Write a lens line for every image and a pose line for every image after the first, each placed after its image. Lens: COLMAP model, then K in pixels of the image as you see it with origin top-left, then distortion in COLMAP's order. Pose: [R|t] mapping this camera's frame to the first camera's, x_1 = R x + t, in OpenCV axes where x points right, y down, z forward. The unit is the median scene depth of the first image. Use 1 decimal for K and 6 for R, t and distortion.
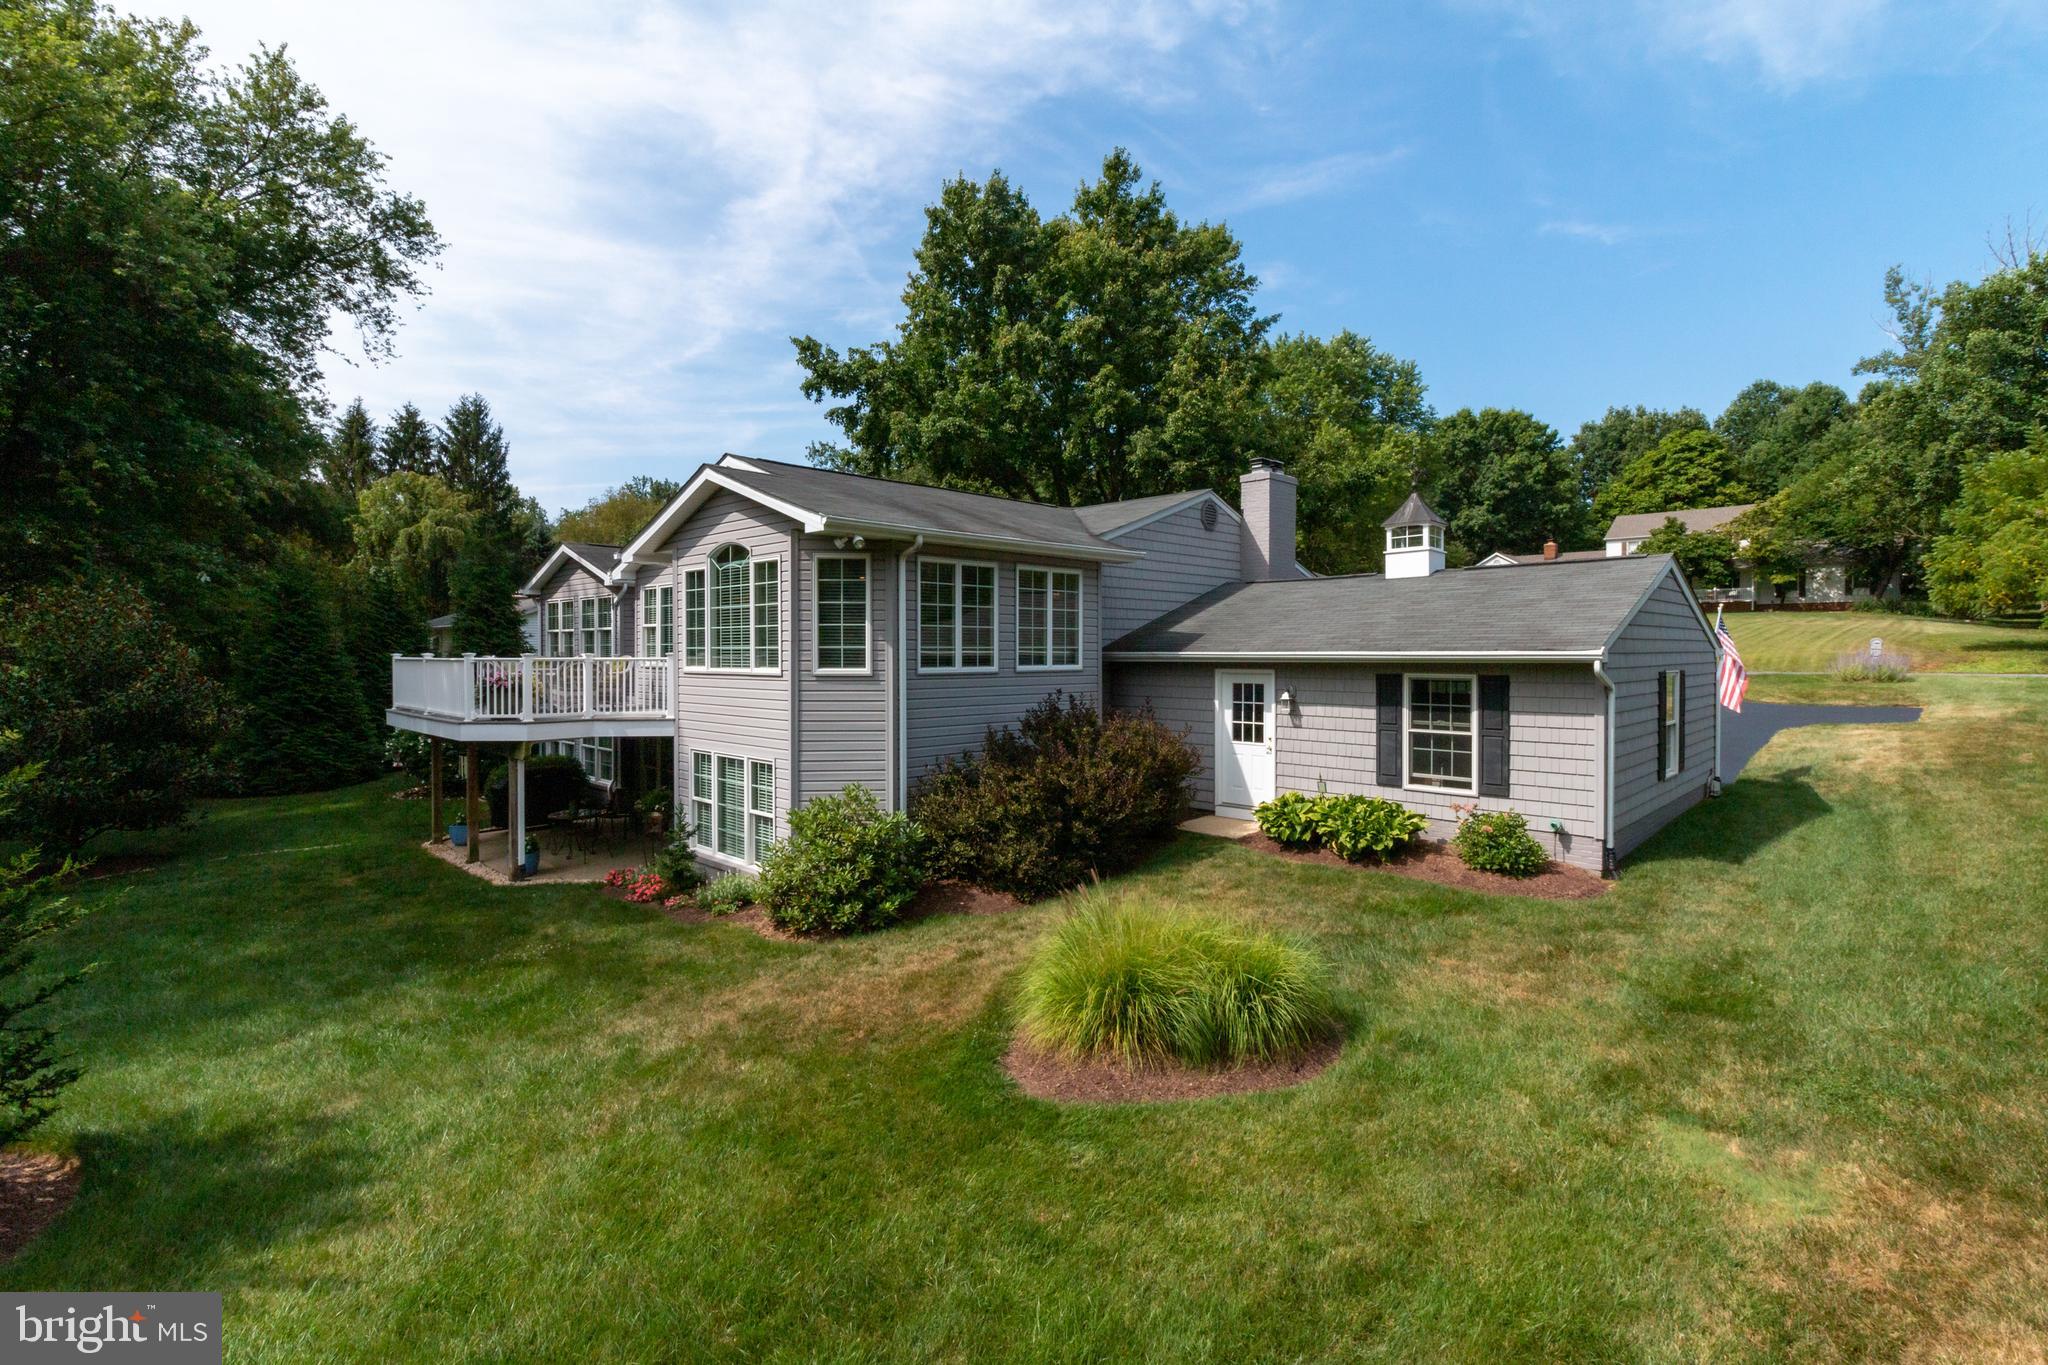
lens RADIAL K [[918.3, 0, 1029.1], [0, 918.3, 656.8], [0, 0, 1]] dist [-0.001150, -0.000200]
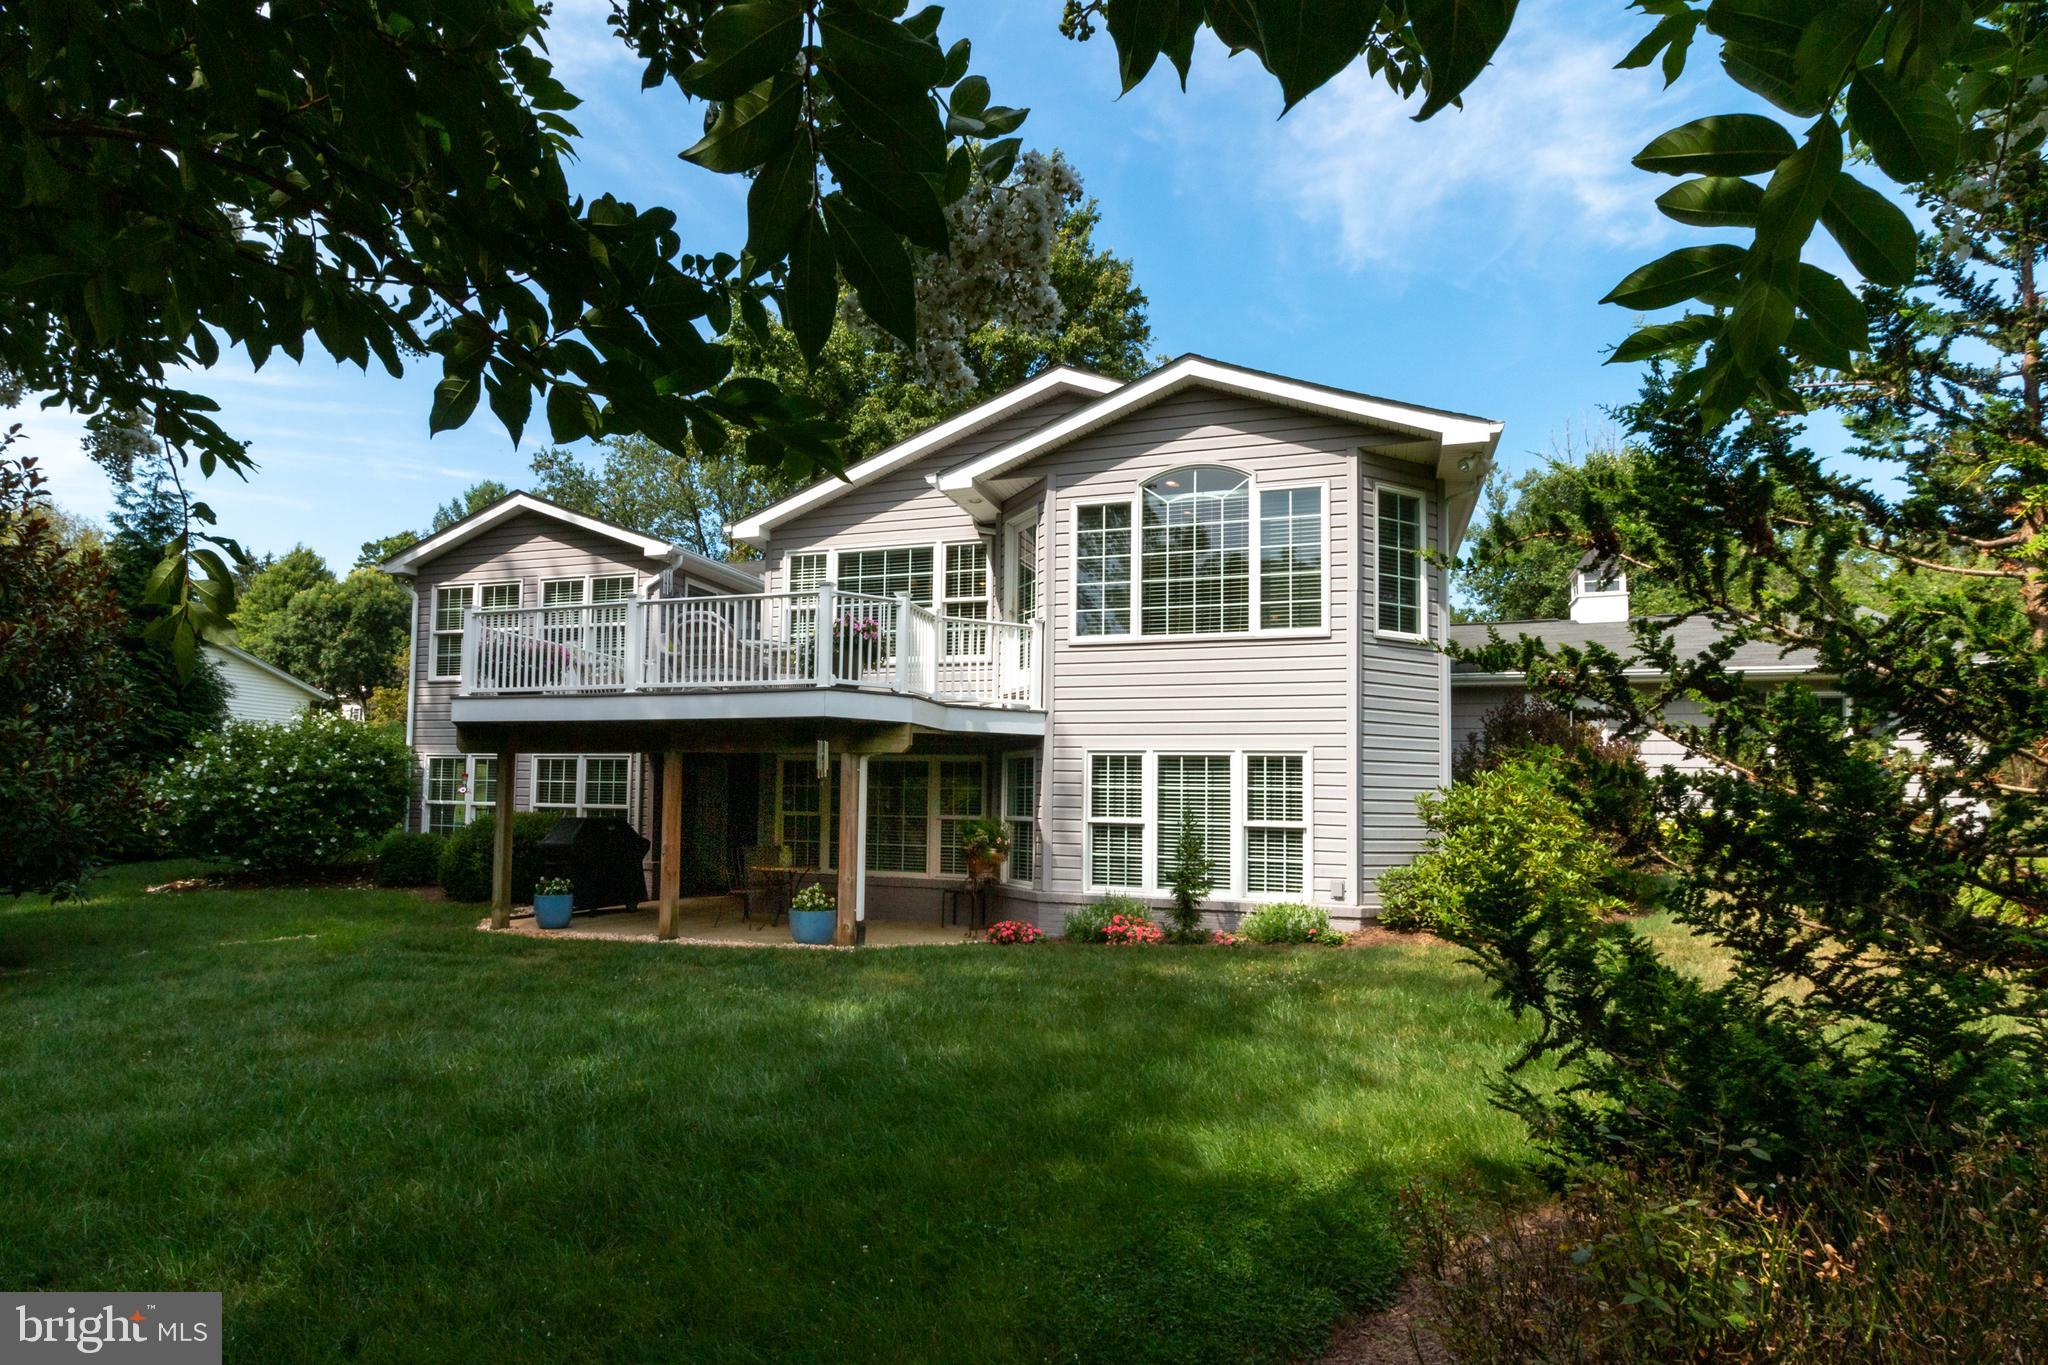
lens RADIAL K [[1113.3, 0, 977.9], [0, 1113.3, 758.5], [0, 0, 1]] dist [-0.001505, -0.000152]
pose [[0.917251, 0.032664, 0.396968, -0.671695], [-0.014985, 0.998756, -0.047558, 0.126425], [-0.398028, 0.037674, 0.916599, 0.203591]]
